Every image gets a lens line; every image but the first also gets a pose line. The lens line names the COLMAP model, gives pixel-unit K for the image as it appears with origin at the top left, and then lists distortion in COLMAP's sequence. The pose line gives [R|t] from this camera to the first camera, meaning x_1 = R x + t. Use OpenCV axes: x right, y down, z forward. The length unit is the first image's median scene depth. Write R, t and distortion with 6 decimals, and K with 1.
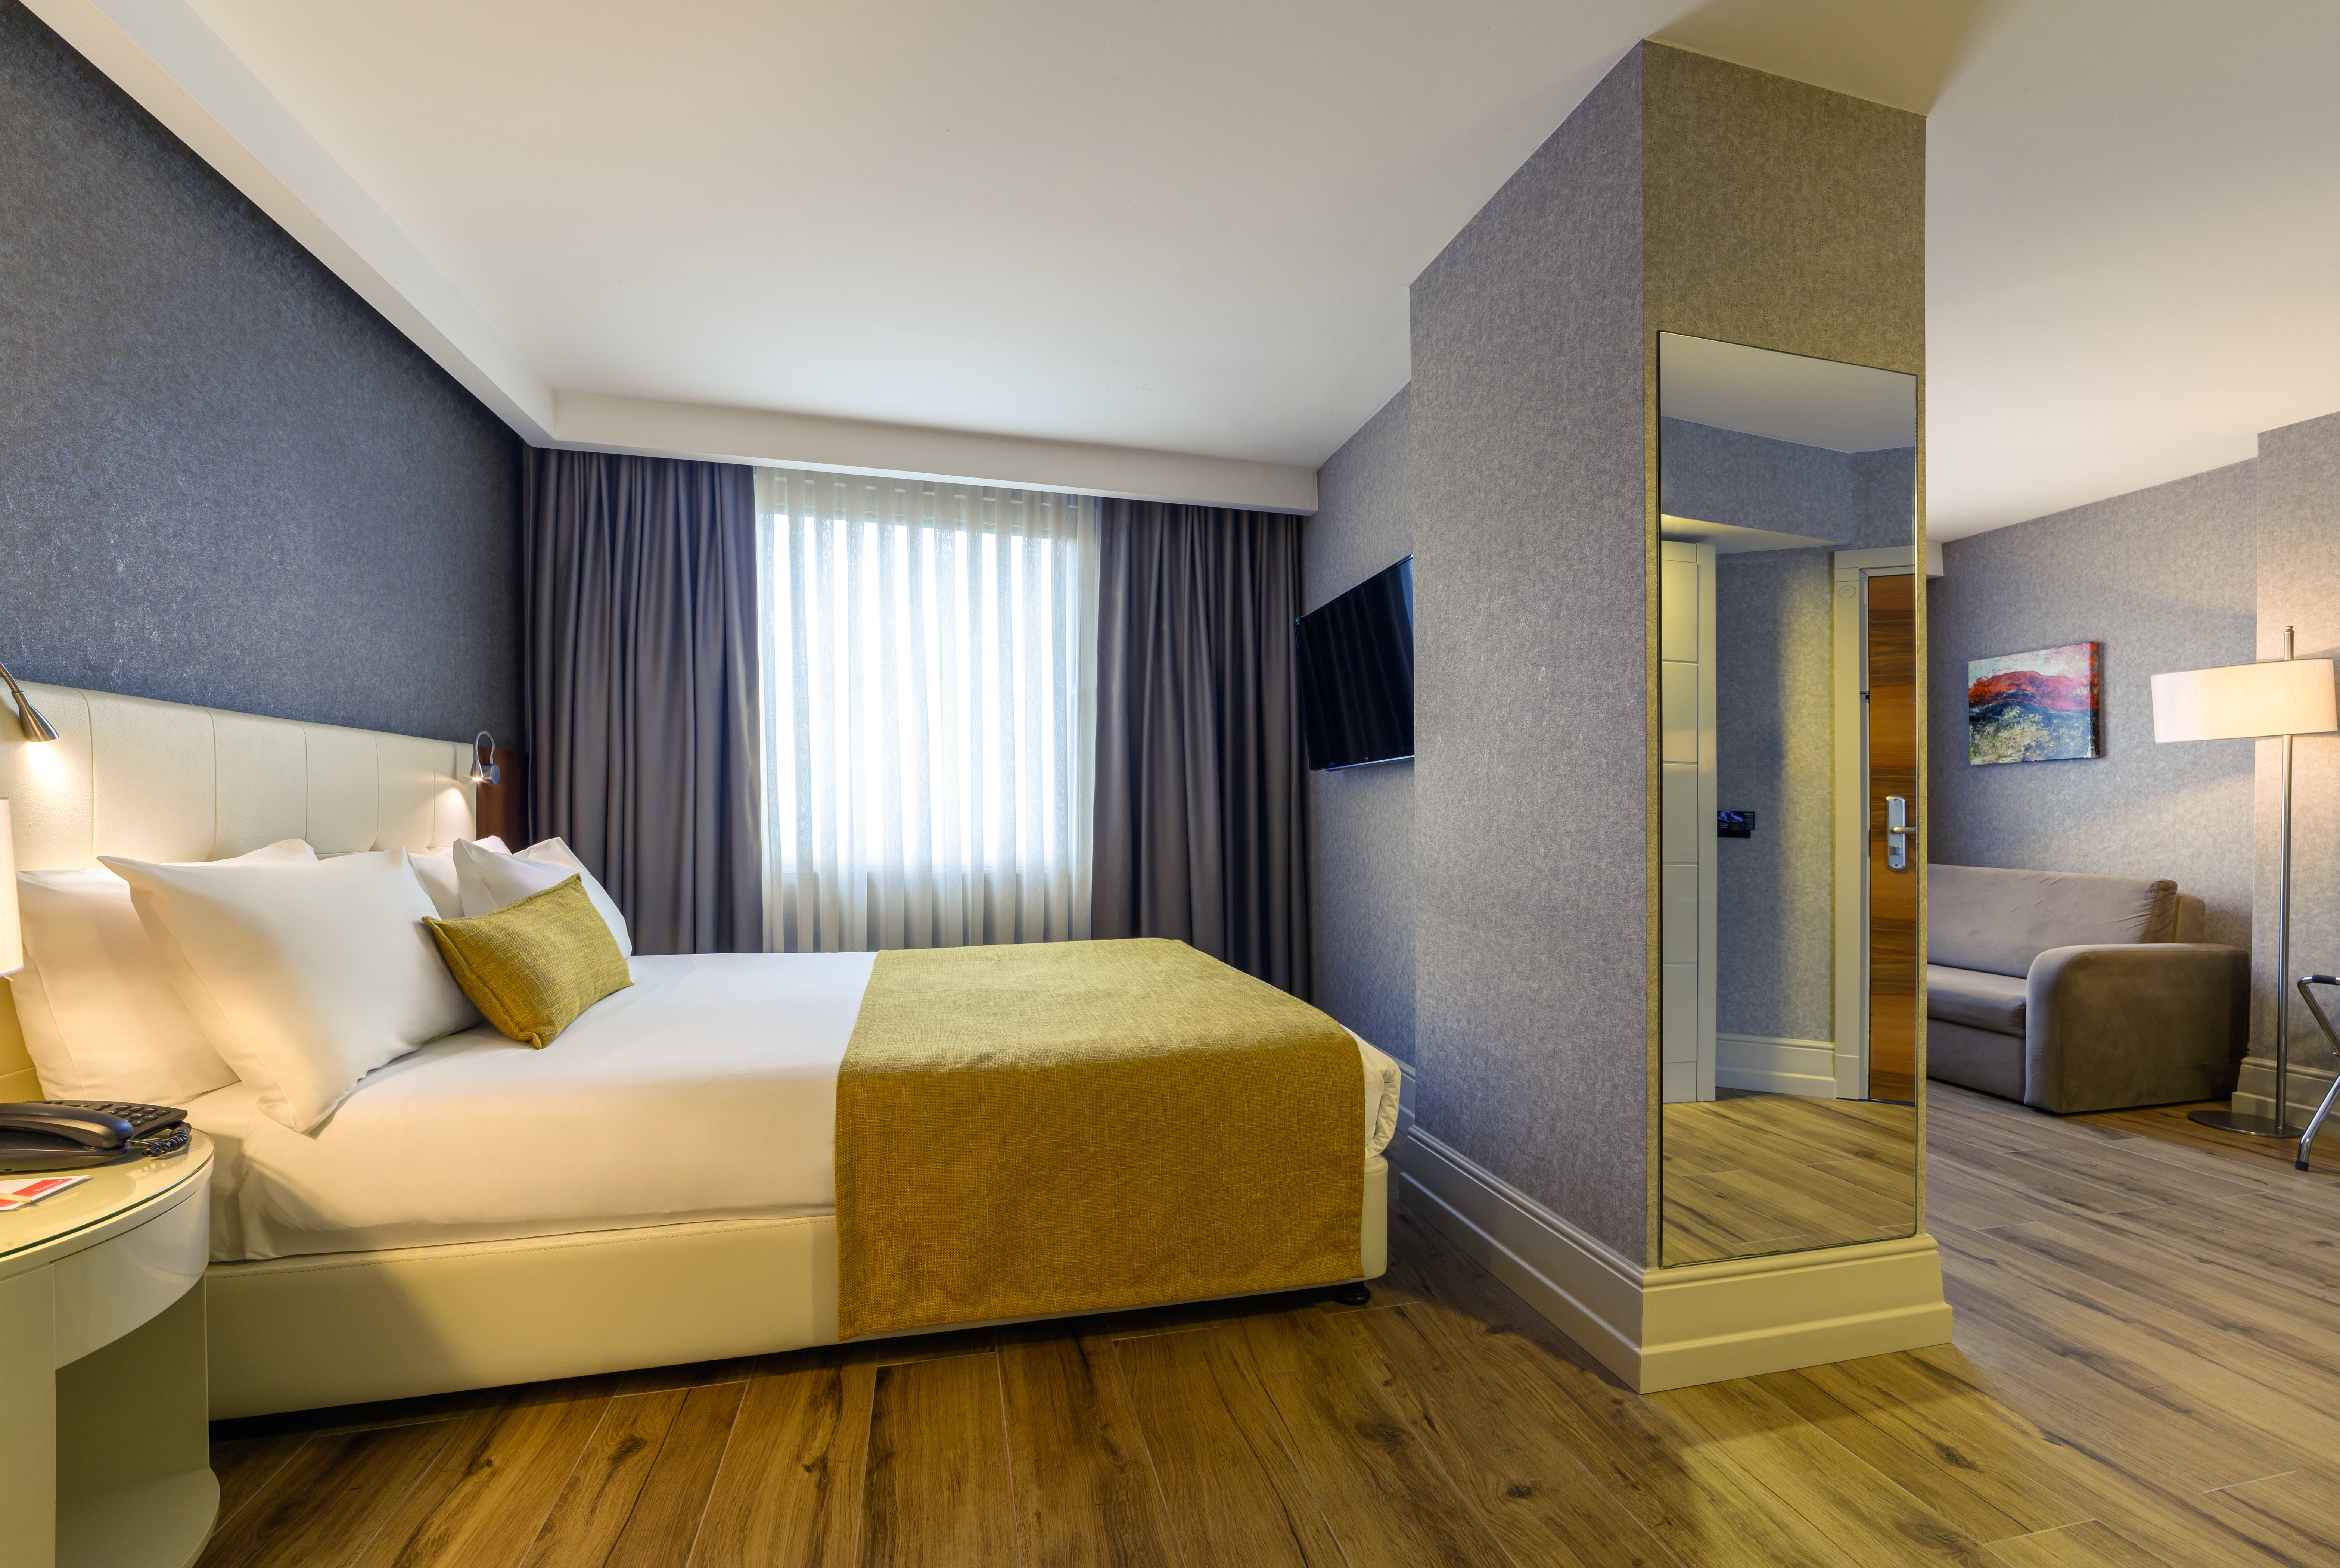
lens RADIAL K [[989.1, 0, 1175.0], [0, 989.1, 795.8], [0, 0, 1]] dist [-0.012190, 0.004909]
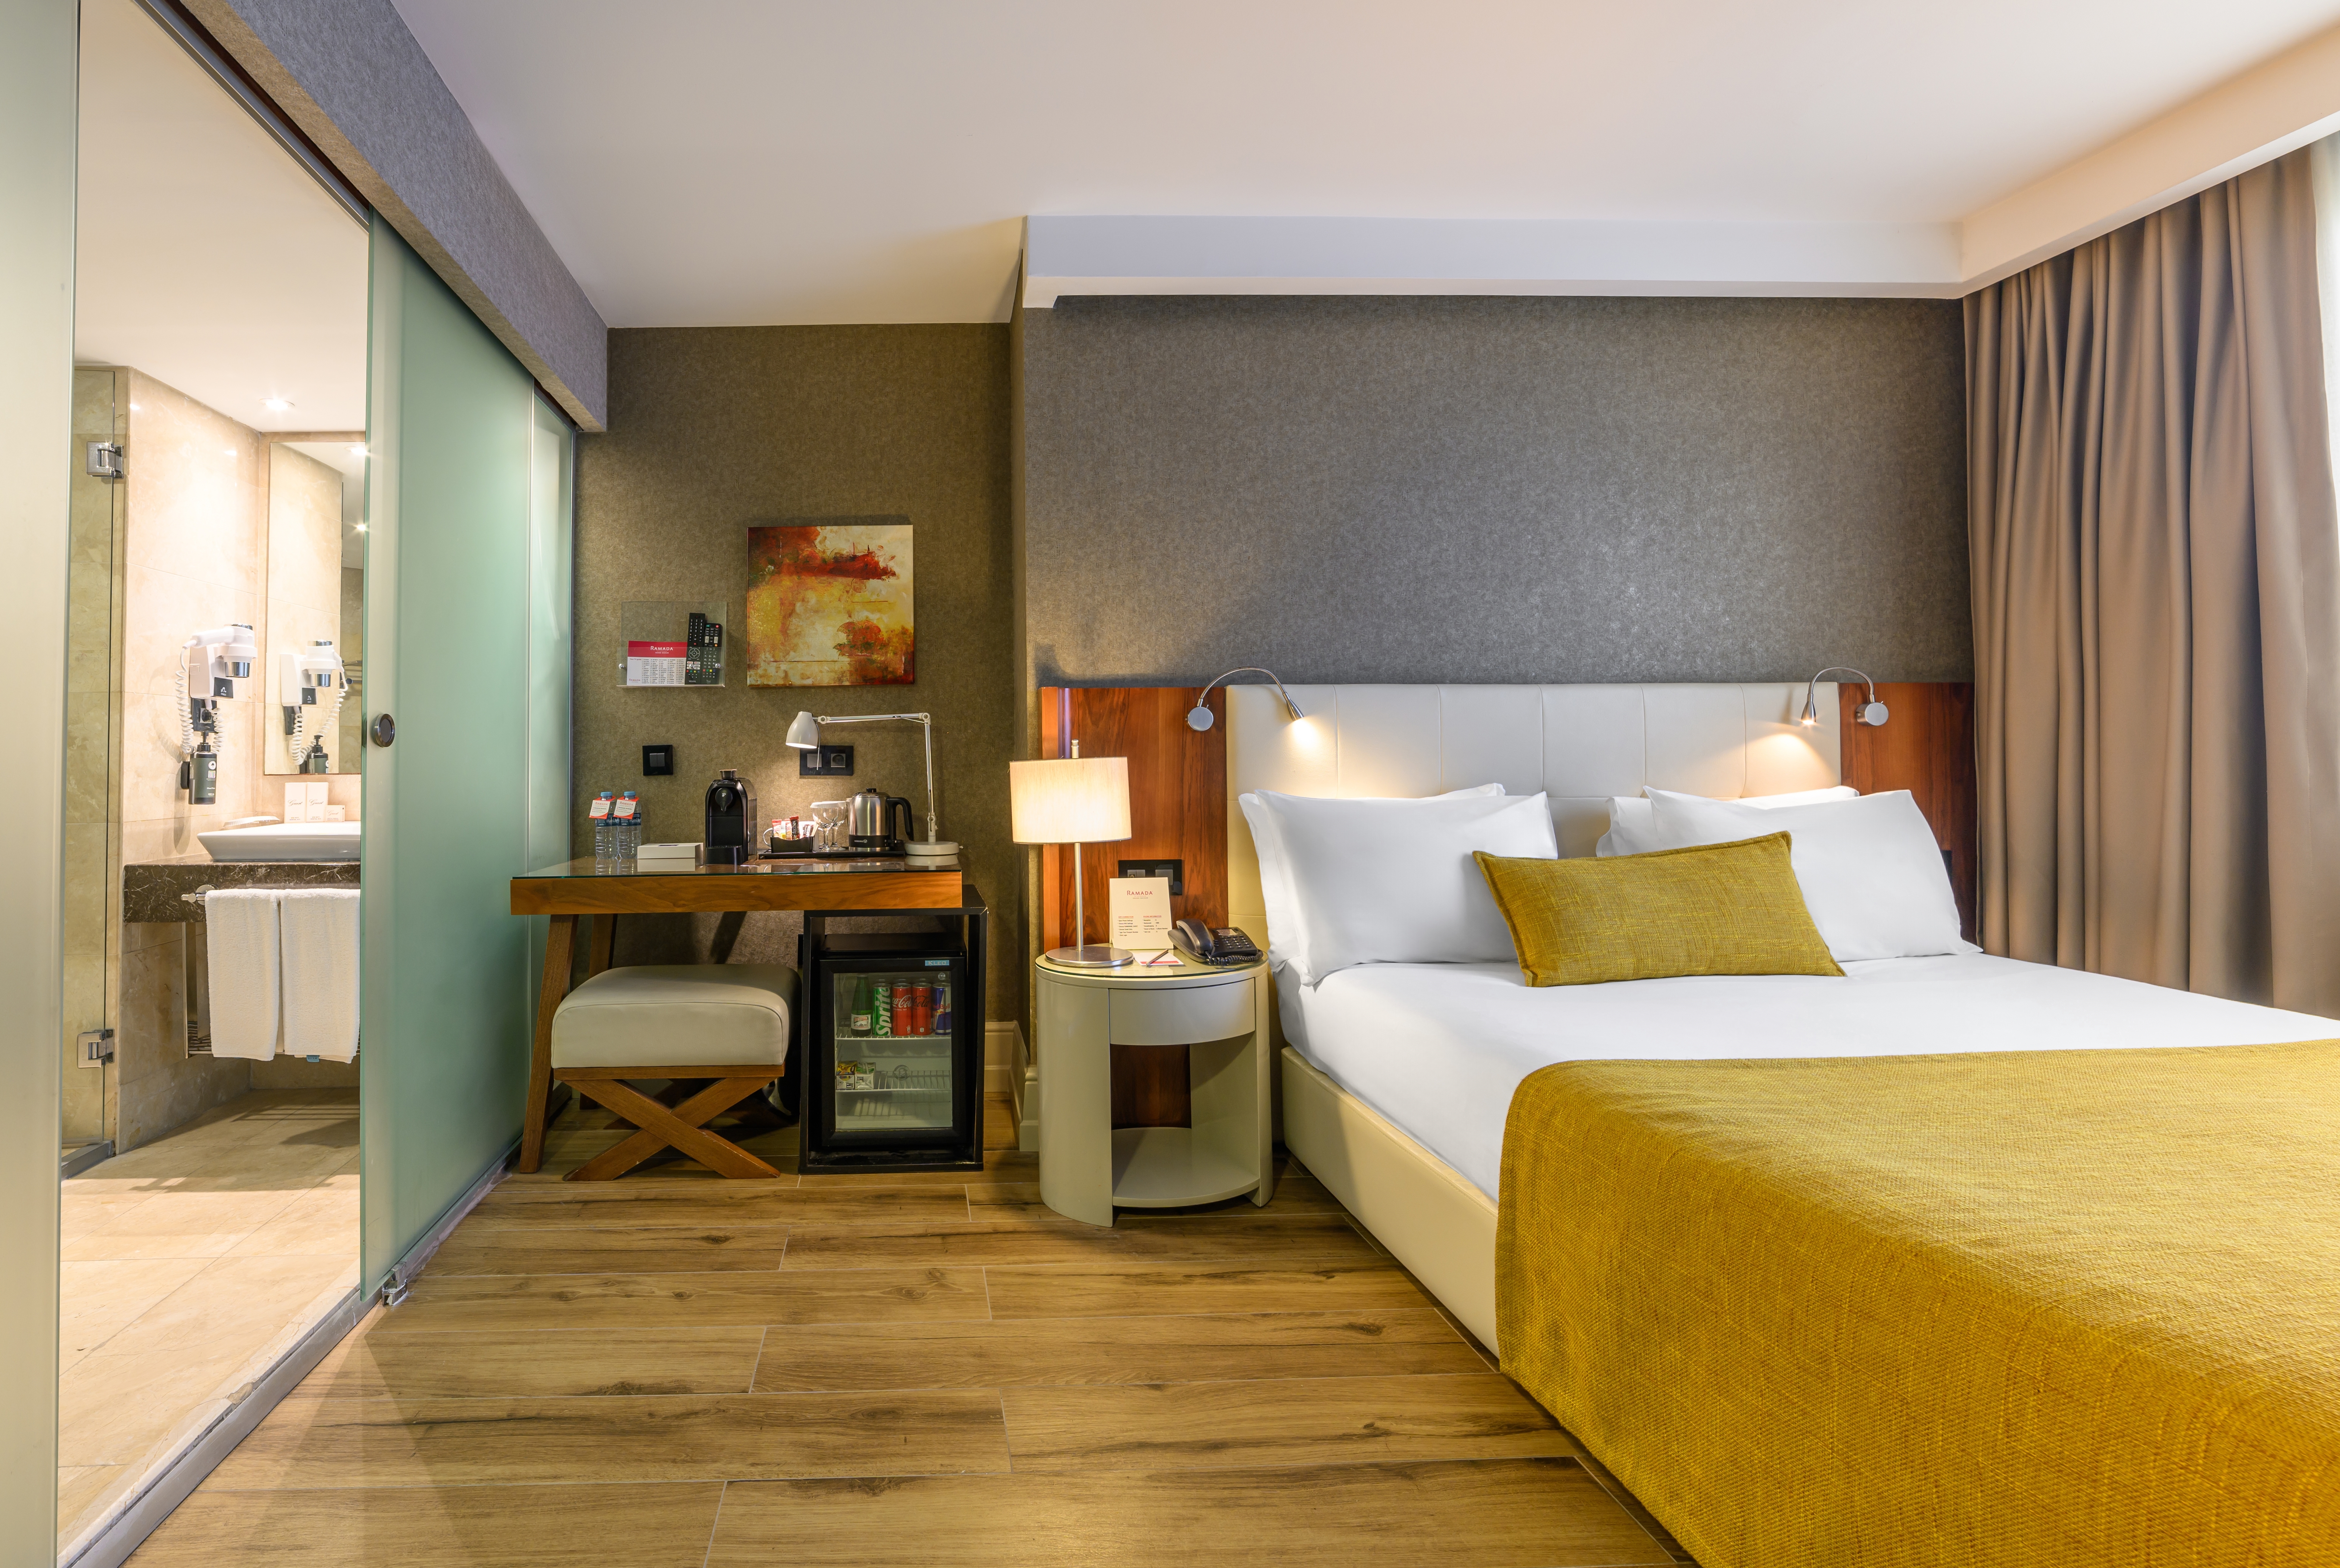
lens RADIAL K [[1114.6, 0, 956.7], [0, 1114.6, 717.2], [0, 0, 1]] dist [-0.020607, 0.008293]
pose [[-0.221462, -0.050024, -0.973885, 0.550717], [0.019372, 0.998261, -0.055681, 0.022103], [0.974977, -0.031197, -0.220108, 0.586107]]
